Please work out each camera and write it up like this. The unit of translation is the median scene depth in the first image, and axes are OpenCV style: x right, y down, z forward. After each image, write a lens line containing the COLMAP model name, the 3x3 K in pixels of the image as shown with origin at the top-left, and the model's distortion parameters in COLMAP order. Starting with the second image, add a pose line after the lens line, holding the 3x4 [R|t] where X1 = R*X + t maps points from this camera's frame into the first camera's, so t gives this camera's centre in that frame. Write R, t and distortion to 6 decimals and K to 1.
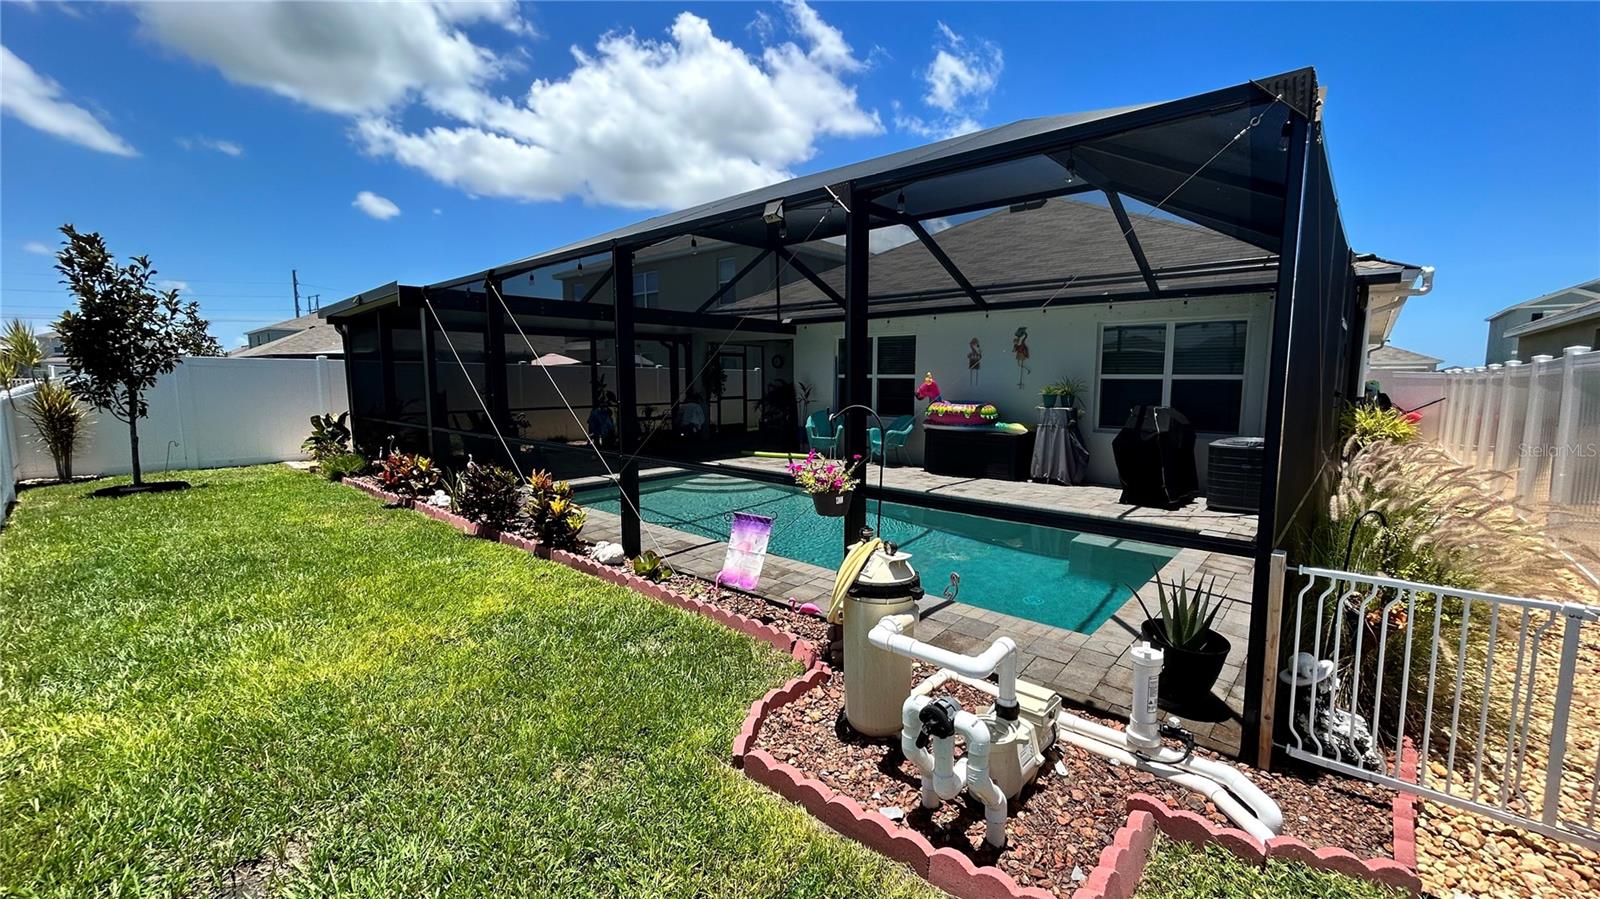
lens RADIAL K [[641.3, 0, 800.0], [0, 641.3, 449.5], [0, 0, 1]] dist [0.000444, -0.000145]
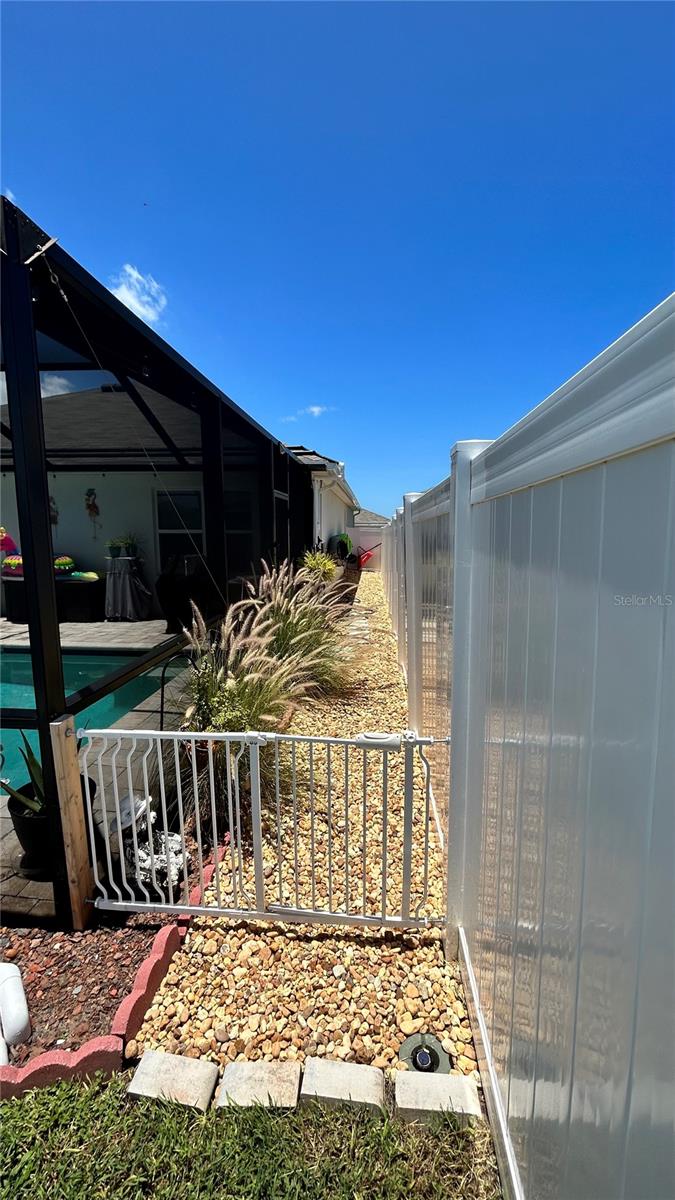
lens RADIAL K [[481.0, 0, 337.5], [0, 481.0, 600.0], [0, 0, 1]] dist [0.000444, -0.000145]
pose [[0.795090, -0.085980, 0.600367, 0.178716], [0.066725, 0.996292, 0.054316, -0.008391], [-0.602811, -0.003127, 0.797878, 0.043597]]
